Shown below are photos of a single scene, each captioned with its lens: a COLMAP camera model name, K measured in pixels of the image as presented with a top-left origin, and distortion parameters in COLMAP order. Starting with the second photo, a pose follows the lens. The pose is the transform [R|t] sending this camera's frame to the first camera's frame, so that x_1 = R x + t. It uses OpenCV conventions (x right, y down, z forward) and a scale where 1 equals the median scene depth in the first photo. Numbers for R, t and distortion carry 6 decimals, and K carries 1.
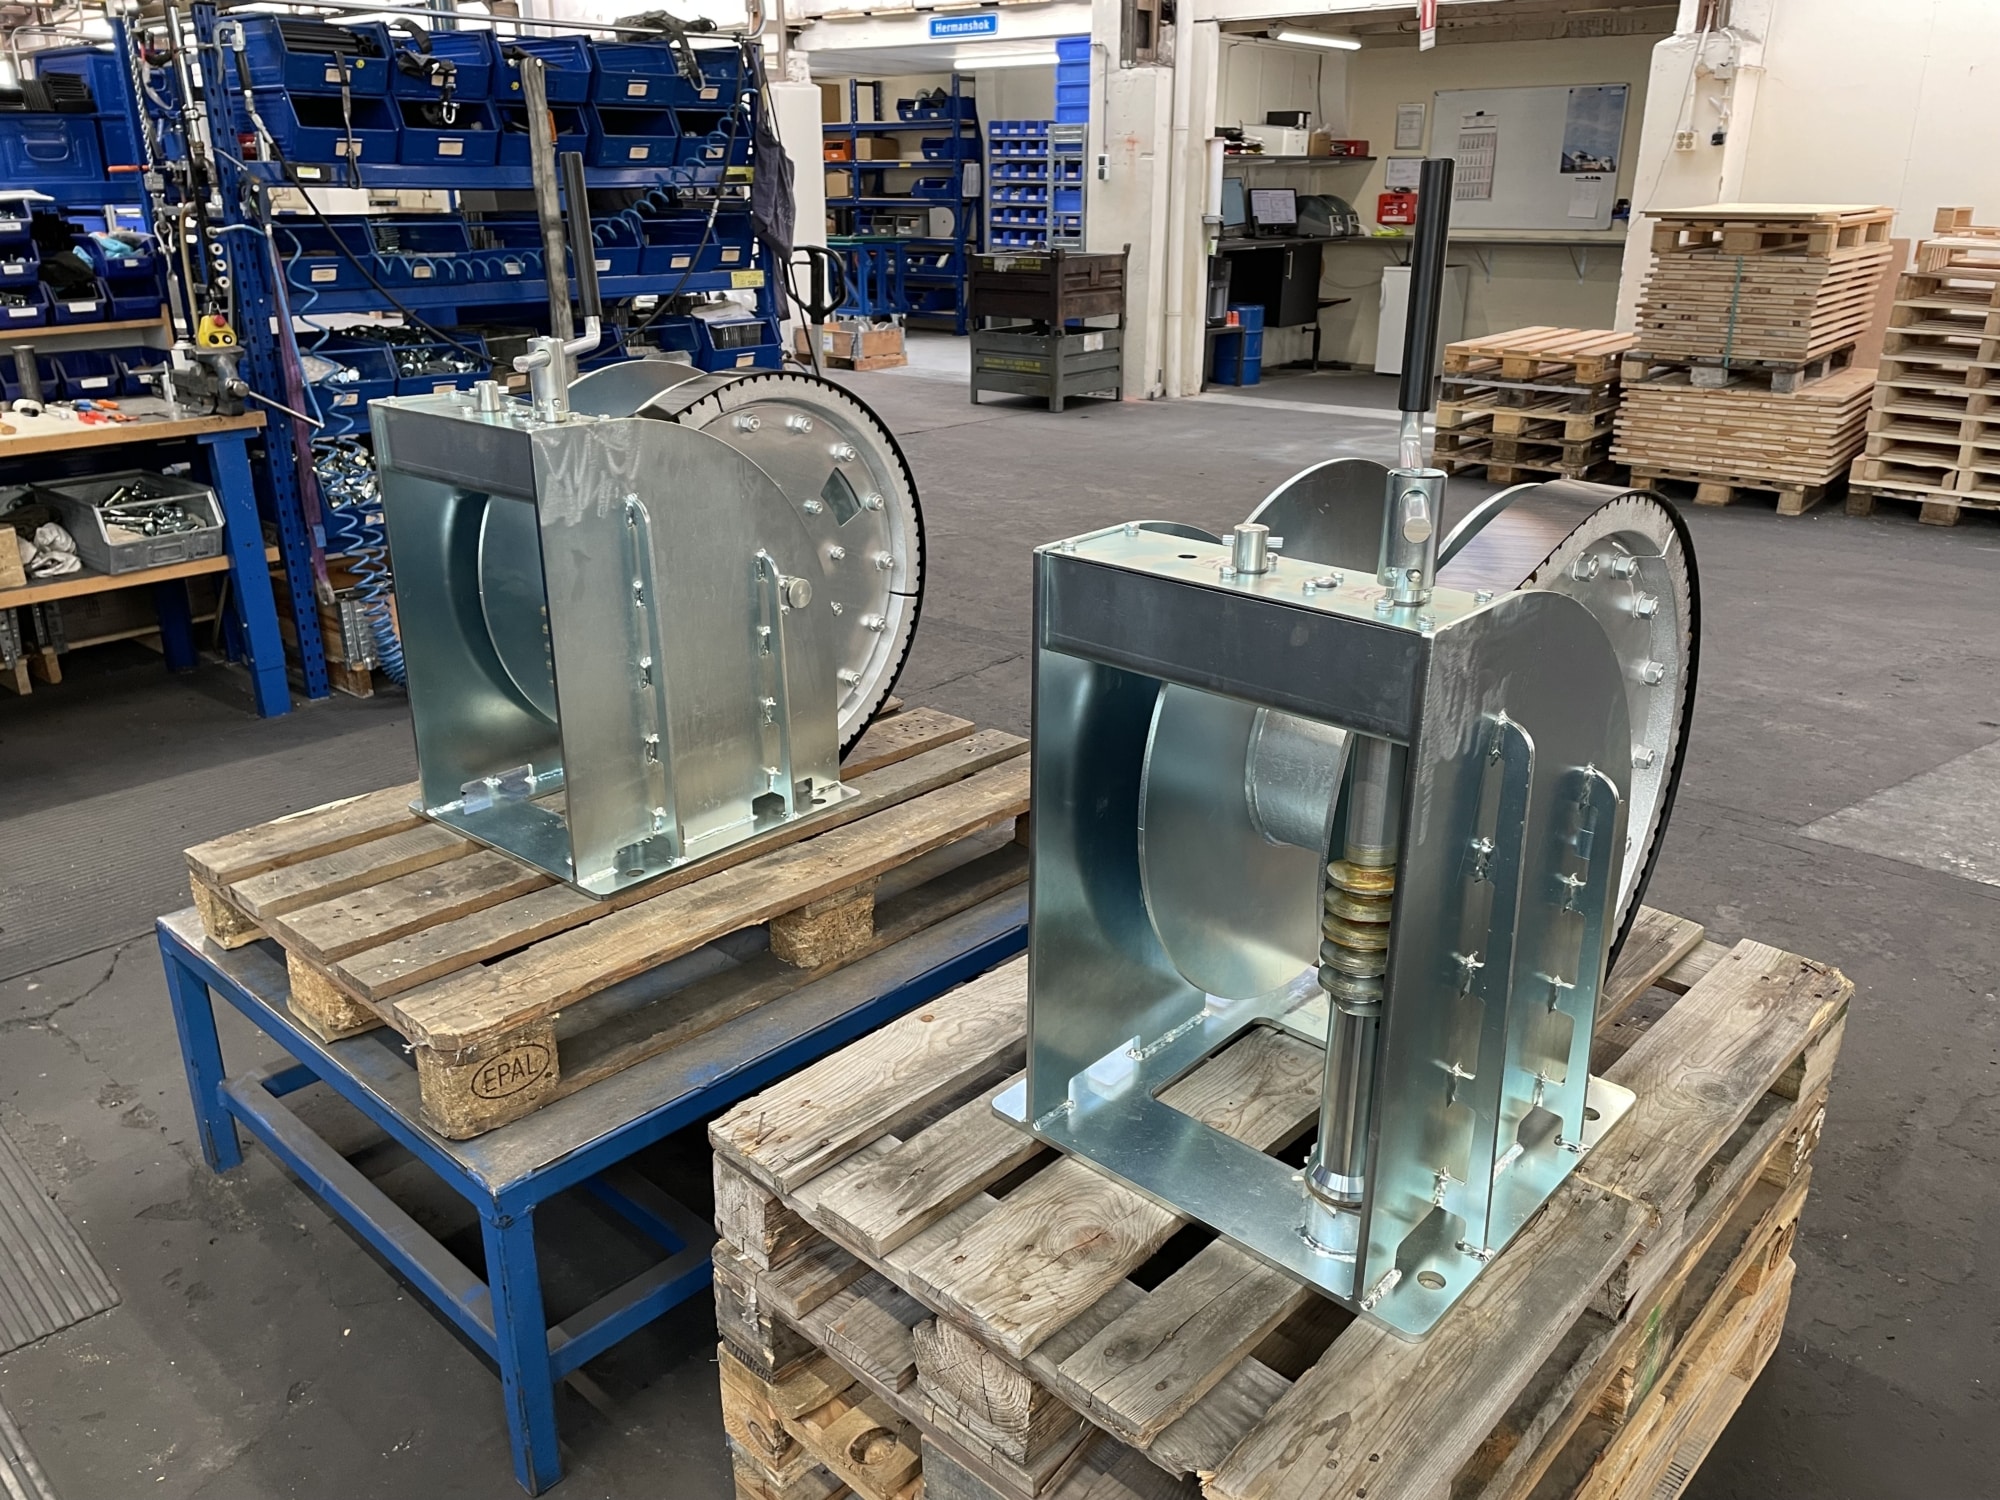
lens RADIAL K [[1507.9, 0, 993.9], [0, 1507.9, 748.8], [0, 0, 1]] dist [0.040361, -0.042878]
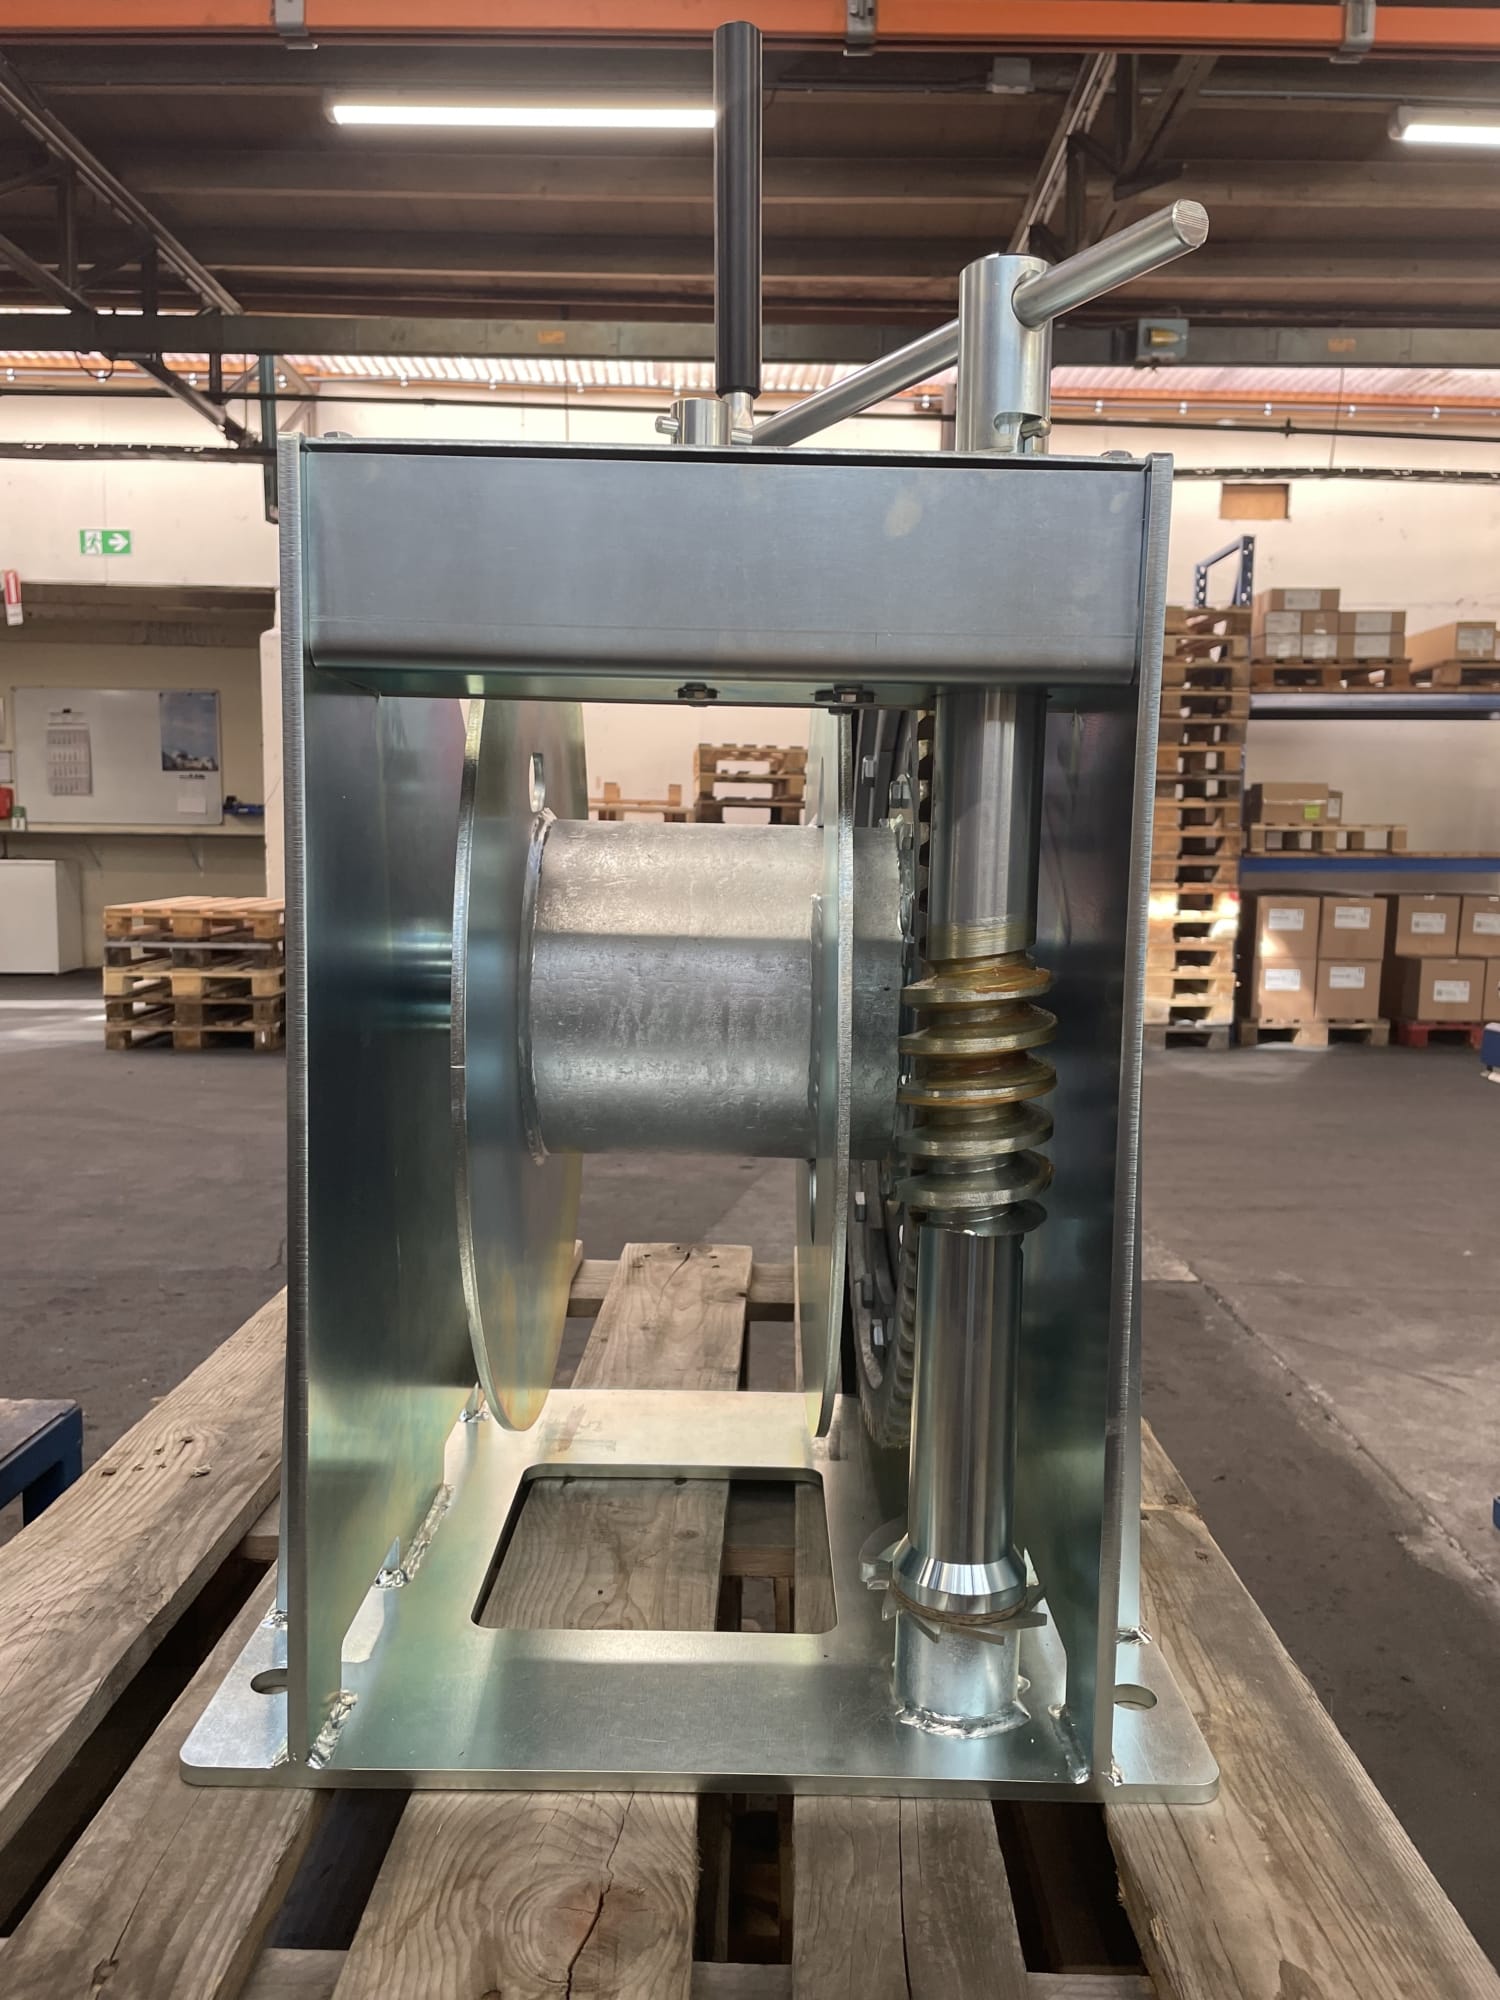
lens RADIAL K [[1507.9, 0, 762.7], [0, 1507.9, 1006.4], [0, 0, 1]] dist [0.040361, -0.042878]
pose [[0.730138, -0.061498, 0.680527, -0.036829], [0.231788, 0.959181, -0.162007, 0.029946], [-0.642785, 0.276025, 0.714589, 0.113615]]
